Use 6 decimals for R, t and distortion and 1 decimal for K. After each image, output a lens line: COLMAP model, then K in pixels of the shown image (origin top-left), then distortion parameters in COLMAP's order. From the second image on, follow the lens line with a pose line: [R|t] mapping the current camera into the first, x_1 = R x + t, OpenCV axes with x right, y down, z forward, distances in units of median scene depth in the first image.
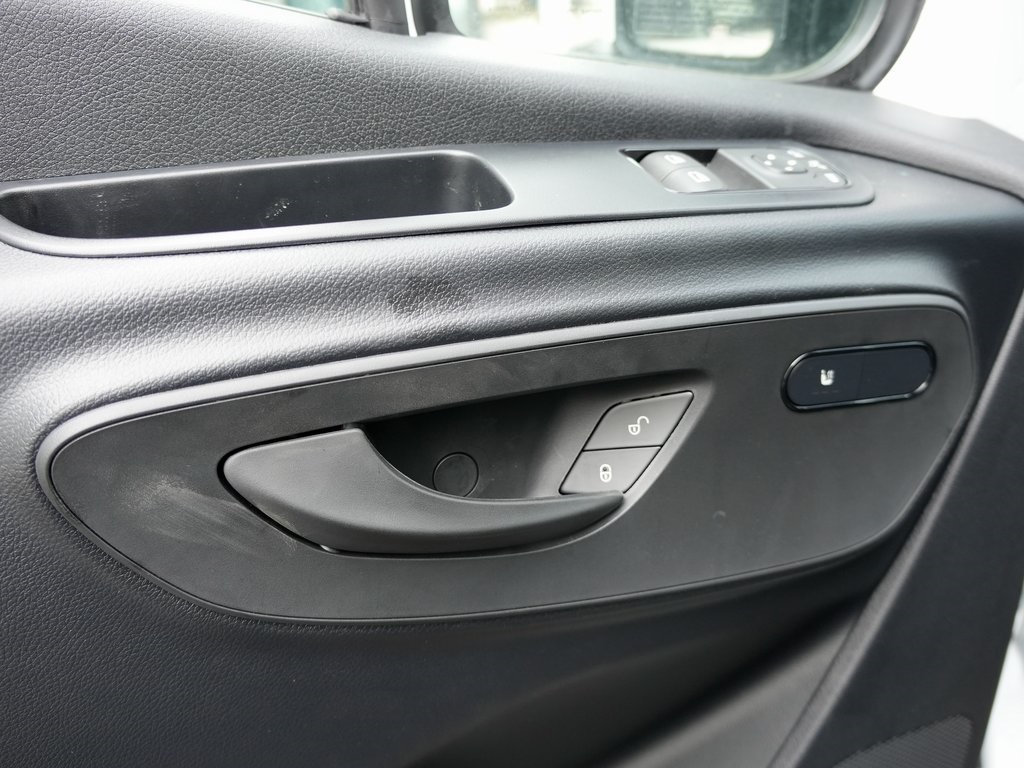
lens RADIAL K [[914.4, 0, 512.0], [0, 914.4, 384.0], [0, 0, 1]] dist [-0.197642, 0.151552]
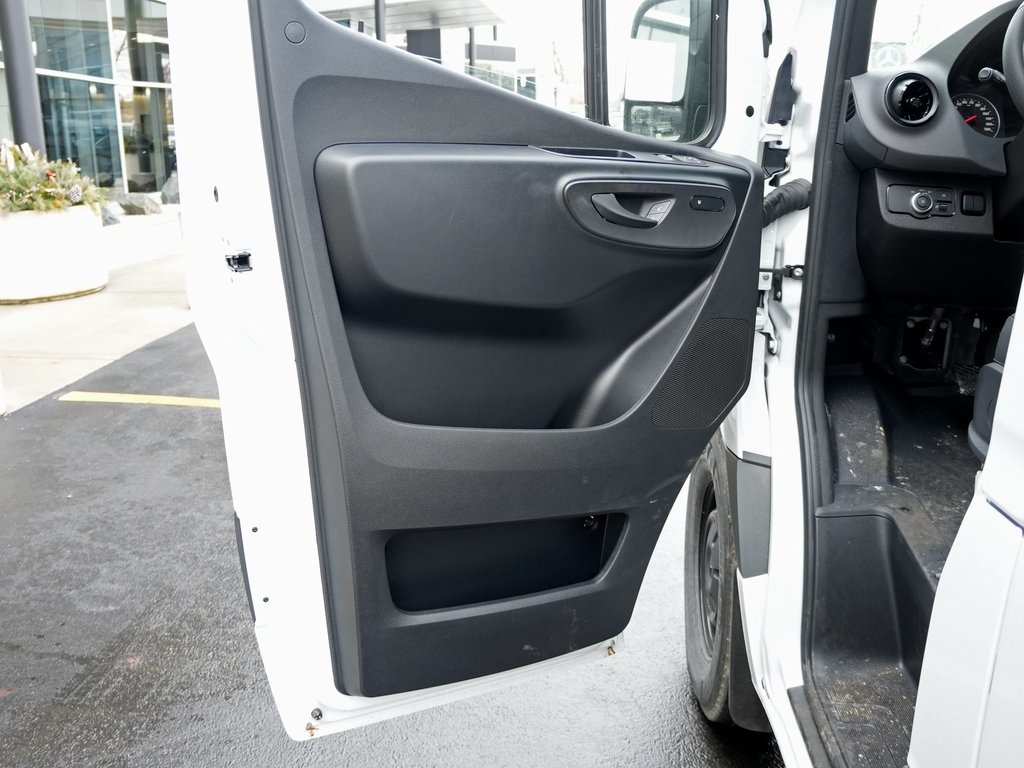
lens RADIAL K [[914.4, 0, 512.0], [0, 914.4, 384.0], [0, 0, 1]] dist [-0.197642, 0.151552]
pose [[0.992395, 0.003269, 0.123048, -1.120804], [0.013773, 0.990421, -0.137393, 1.489386], [-0.122319, 0.138043, 0.982844, -3.160140]]
